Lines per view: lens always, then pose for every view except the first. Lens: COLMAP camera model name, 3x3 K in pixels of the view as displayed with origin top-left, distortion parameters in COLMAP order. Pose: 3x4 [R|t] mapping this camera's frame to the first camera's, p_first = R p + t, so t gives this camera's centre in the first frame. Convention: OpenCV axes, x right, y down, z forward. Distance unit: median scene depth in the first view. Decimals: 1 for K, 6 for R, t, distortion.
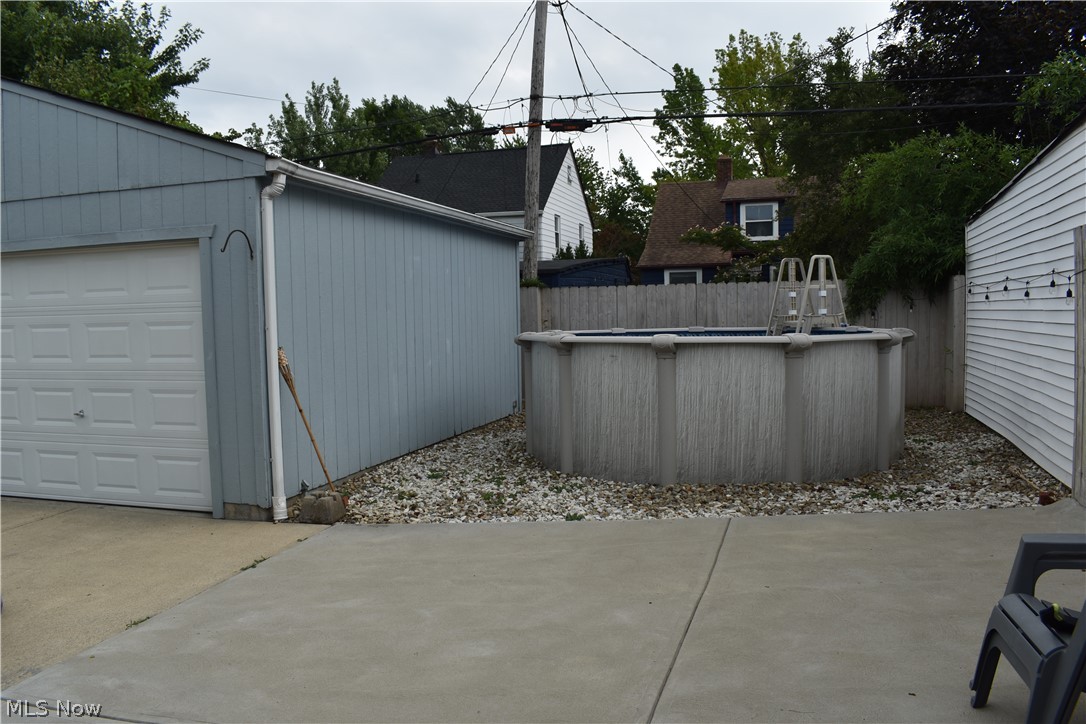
lens RADIAL K [[850.4, 0, 544.9], [0, 850.4, 368.9], [0, 0, 1]] dist [-0.093521, 0.009478]
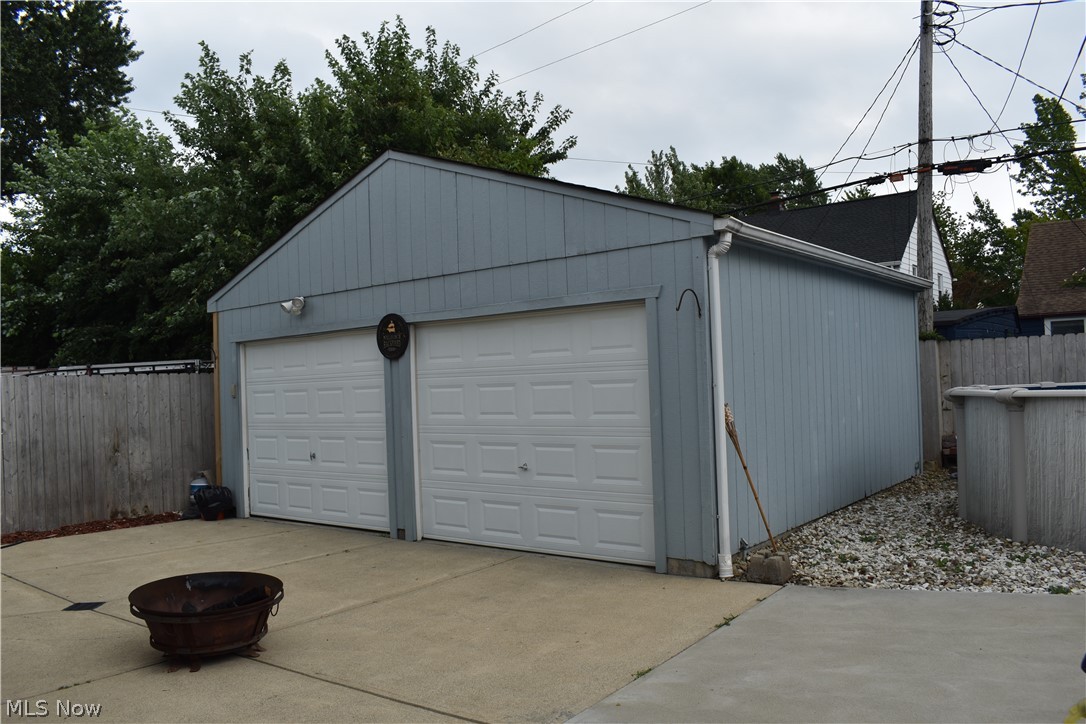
lens RADIAL K [[850.4, 0, 544.9], [0, 850.4, 368.9], [0, 0, 1]] dist [-0.093521, 0.009478]
pose [[0.929327, -0.019733, -0.368731, -0.126110], [-0.006649, 0.997515, -0.070140, 0.004429], [0.369199, 0.067634, 0.926886, -0.014484]]
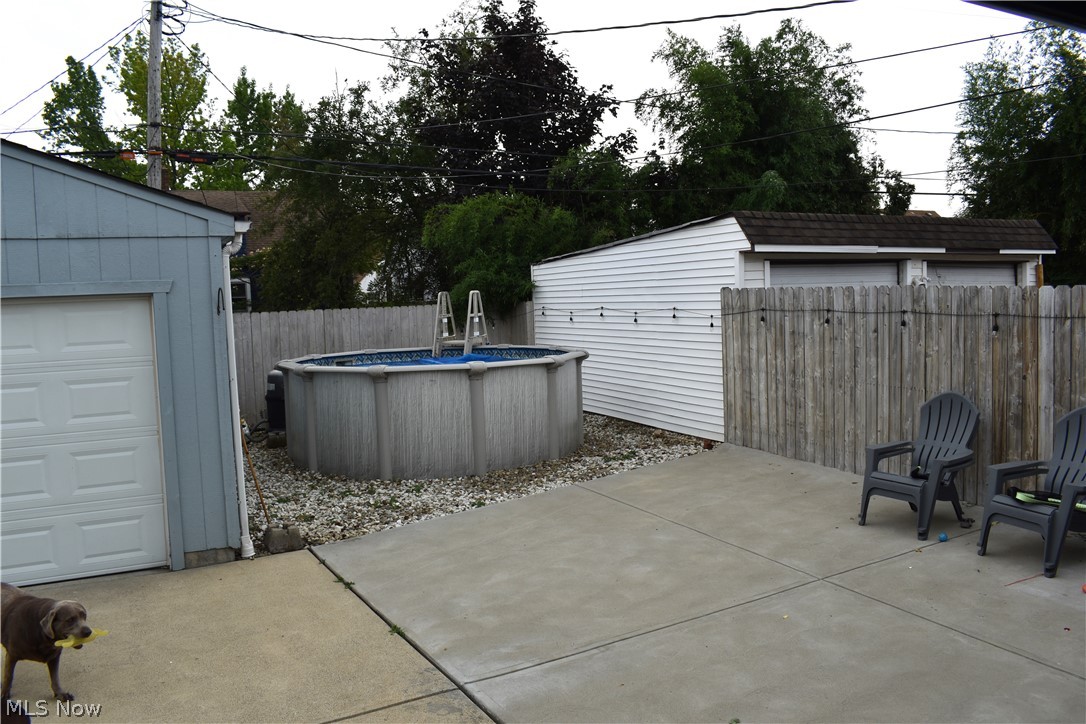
lens RADIAL K [[850.4, 0, 544.9], [0, 850.4, 368.9], [0, 0, 1]] dist [-0.093521, 0.009478]
pose [[0.718851, -0.064272, 0.692187, -0.677850], [0.063750, 0.997616, 0.026426, -0.055426], [-0.692235, 0.025131, 0.721234, -0.031578]]
